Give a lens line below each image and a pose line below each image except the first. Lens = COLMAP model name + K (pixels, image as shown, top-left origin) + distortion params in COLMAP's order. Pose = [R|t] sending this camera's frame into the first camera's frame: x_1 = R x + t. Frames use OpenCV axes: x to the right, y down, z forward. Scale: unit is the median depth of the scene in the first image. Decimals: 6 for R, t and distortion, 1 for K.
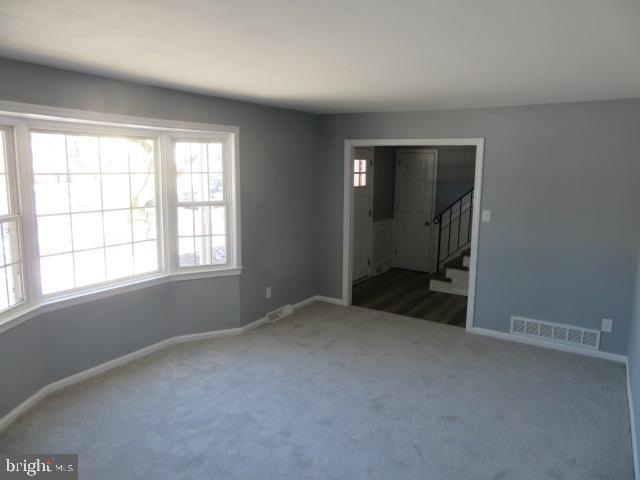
lens RADIAL K [[460.8, 0, 320.0], [0, 460.8, 240.0], [0, 0, 1]] dist [0.001824, 0.002742]
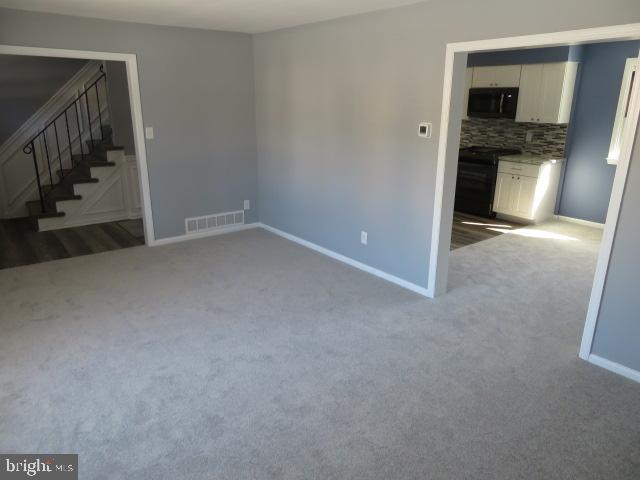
lens RADIAL K [[460.8, 0, 320.0], [0, 460.8, 240.0], [0, 0, 1]] dist [0.001824, 0.002742]
pose [[0.316104, -0.283160, 0.905483, -0.547601], [0.140269, 0.957881, 0.250577, -0.028074], [-0.938298, 0.047803, 0.342509, 0.292771]]
